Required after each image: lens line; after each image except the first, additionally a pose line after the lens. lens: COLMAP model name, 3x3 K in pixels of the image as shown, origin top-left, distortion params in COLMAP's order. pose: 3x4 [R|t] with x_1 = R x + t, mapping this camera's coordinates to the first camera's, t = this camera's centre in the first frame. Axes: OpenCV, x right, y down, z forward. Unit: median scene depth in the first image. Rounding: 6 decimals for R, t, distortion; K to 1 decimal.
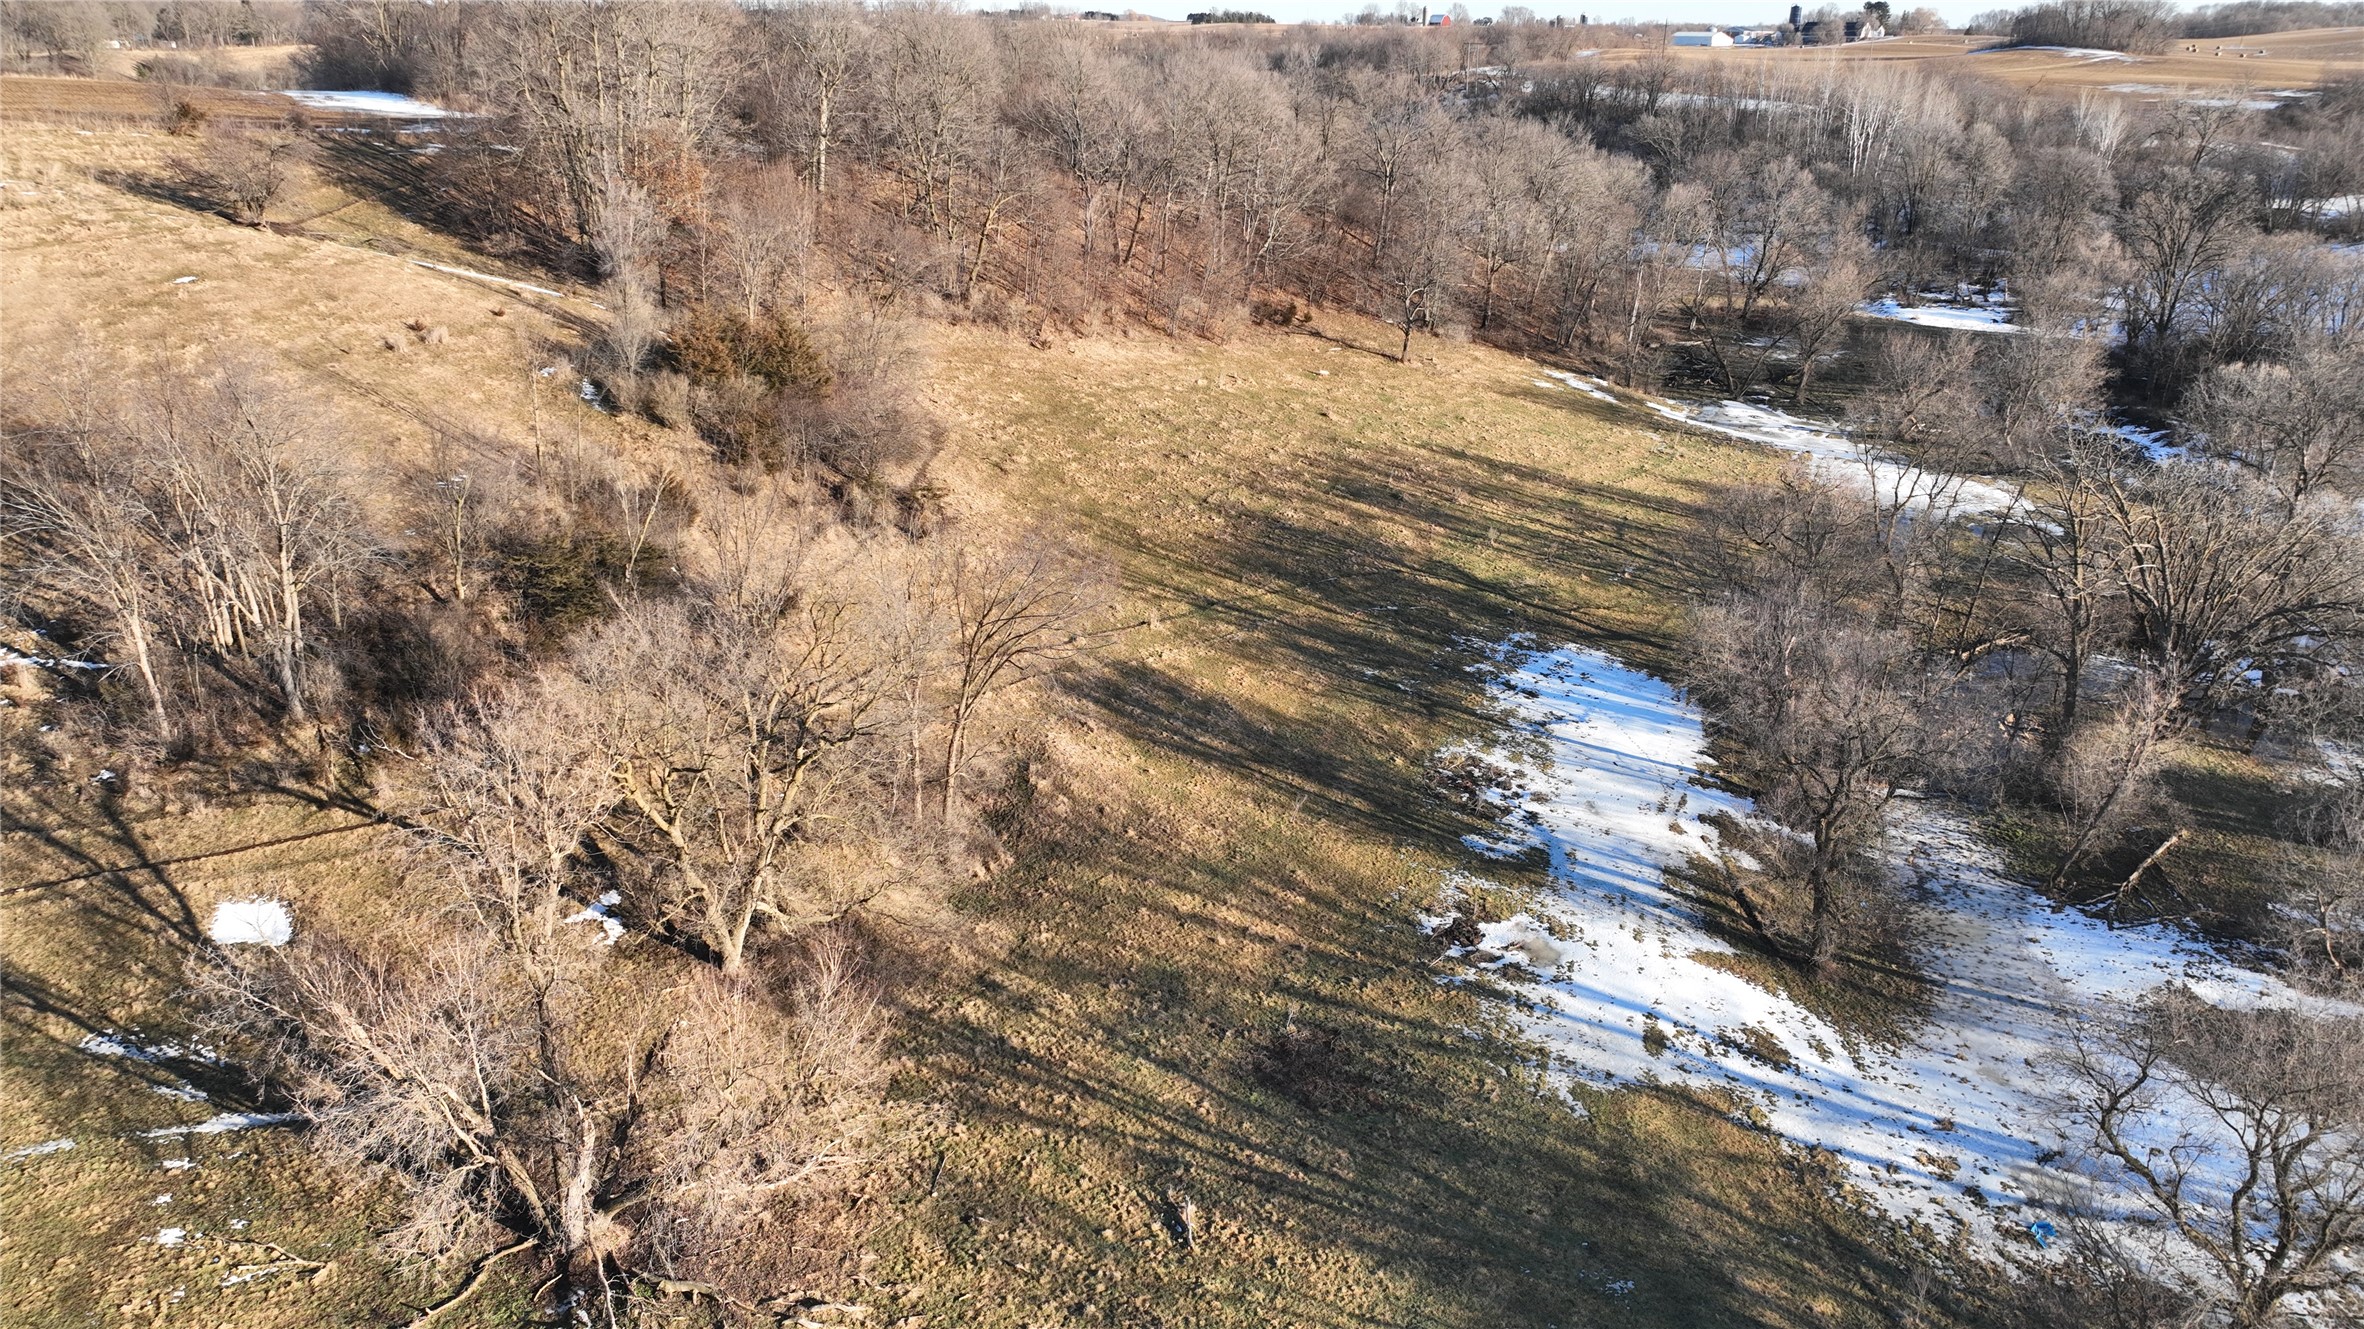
lens RADIAL K [[1680.0, 0, 1170.2], [0, 1680.0, 667.4], [0, 0, 1]] dist [-0.004000, 0.021933]
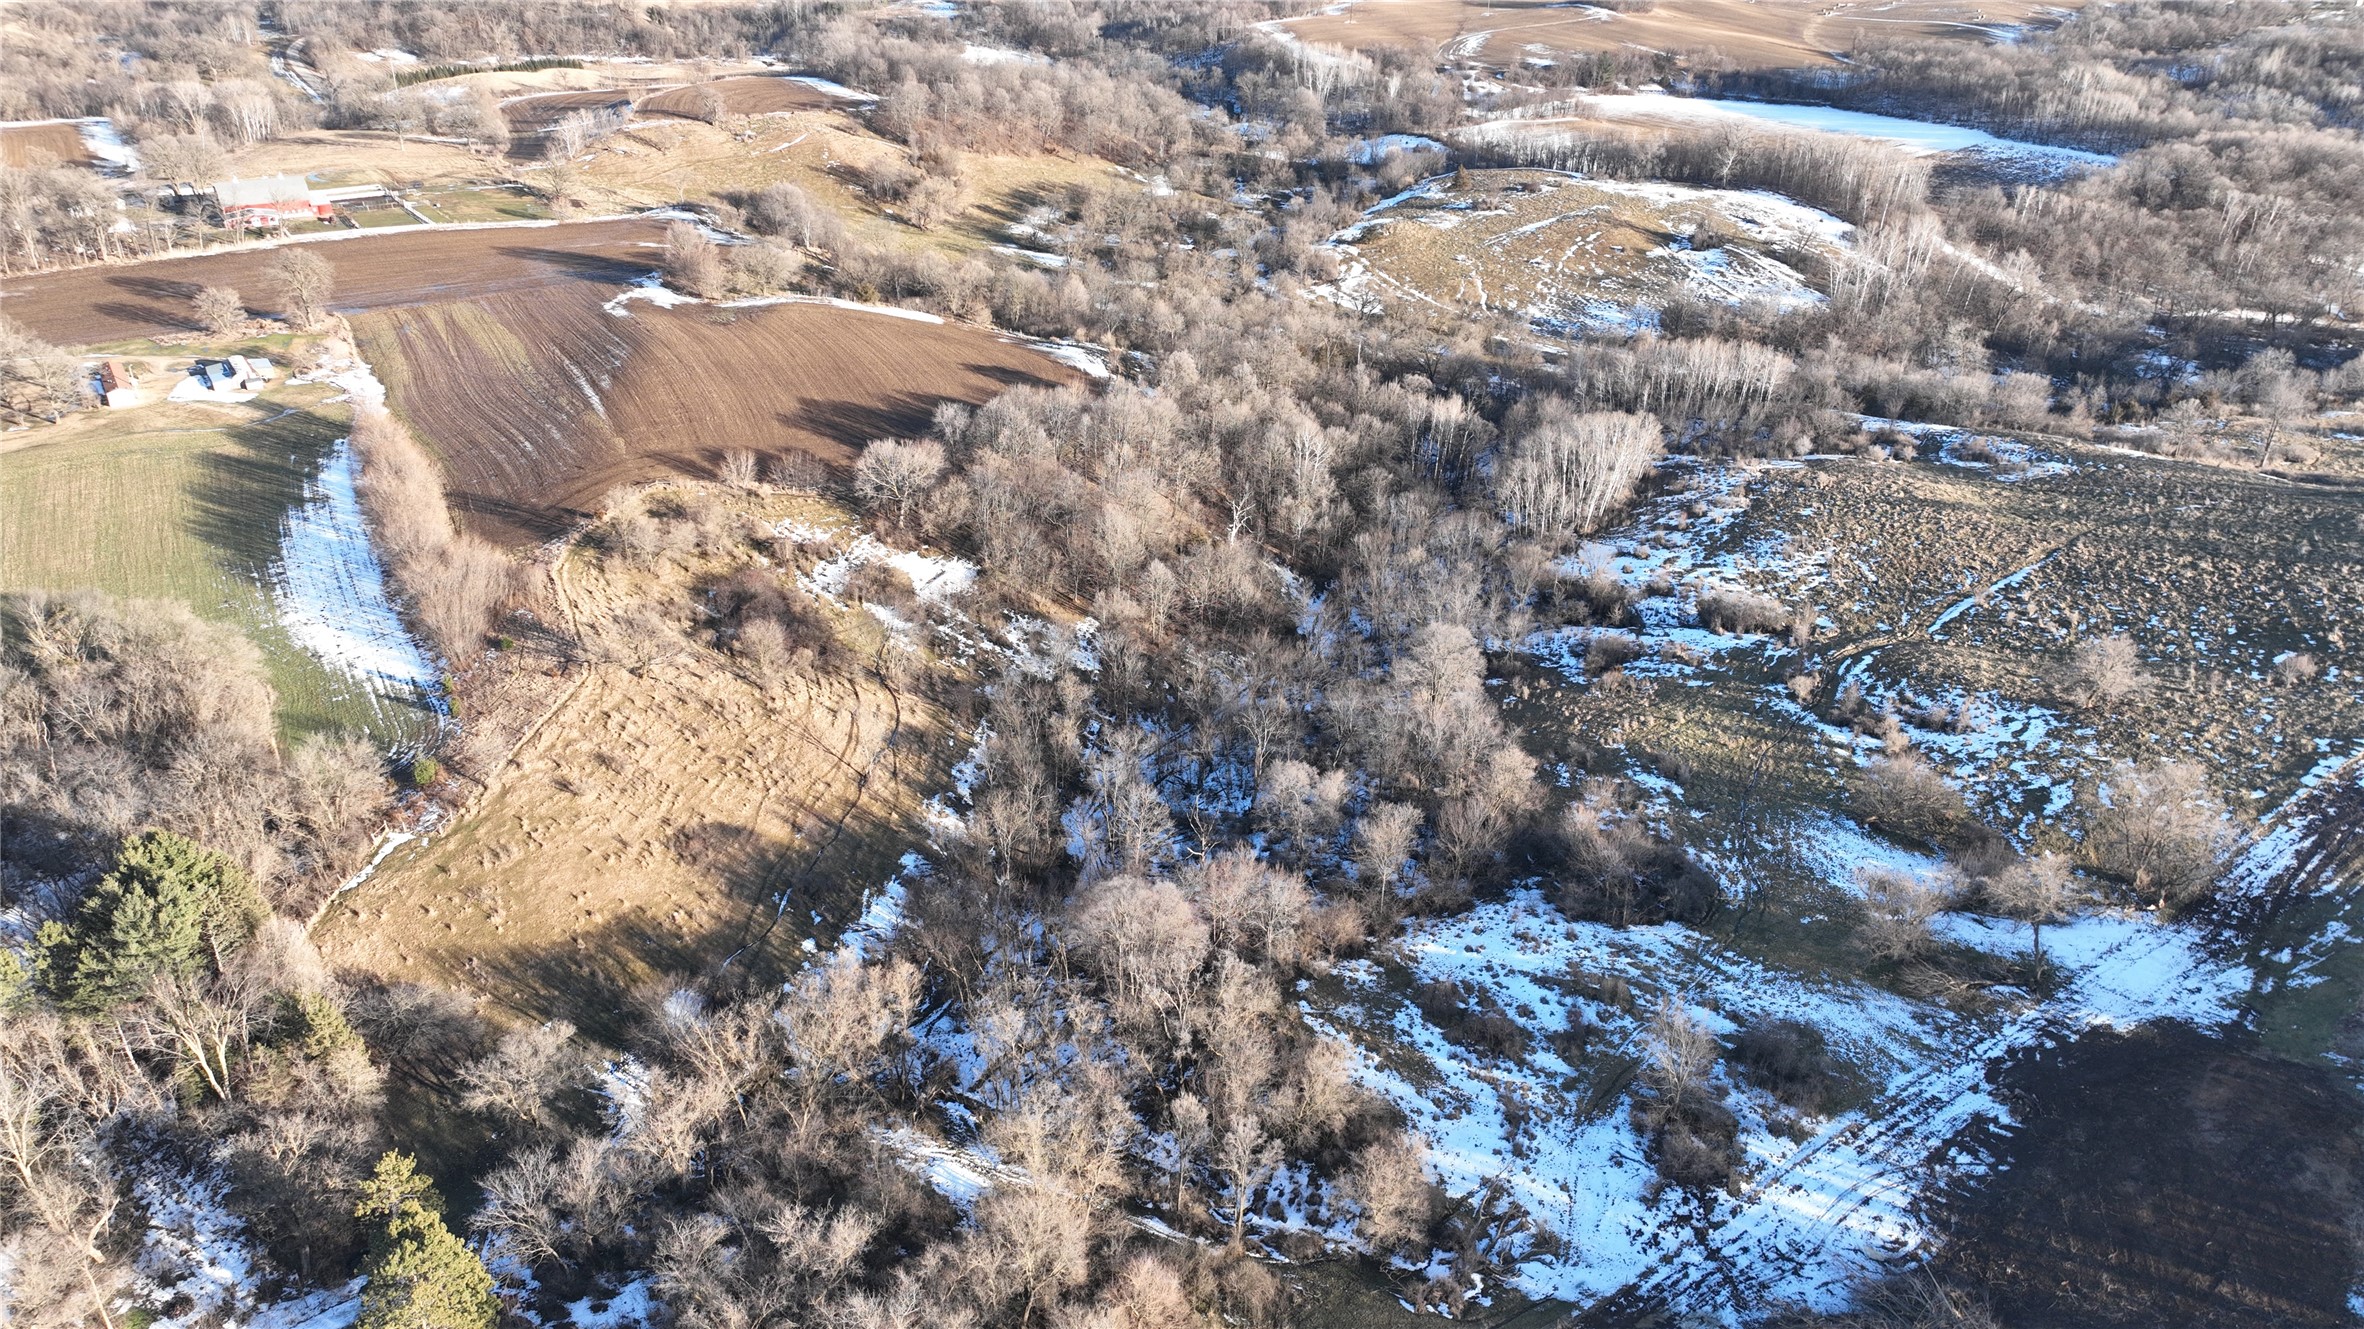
lens RADIAL K [[1680.0, 0, 1184.1], [0, 1680.0, 669.0], [0, 0, 1]] dist [-0.004000, 0.021933]
pose [[0.996129, 0.048548, -0.073276, 1.233046], [-0.040131, 0.992867, 0.112268, 0.961611], [0.078204, -0.108893, 0.990972, -5.321273]]
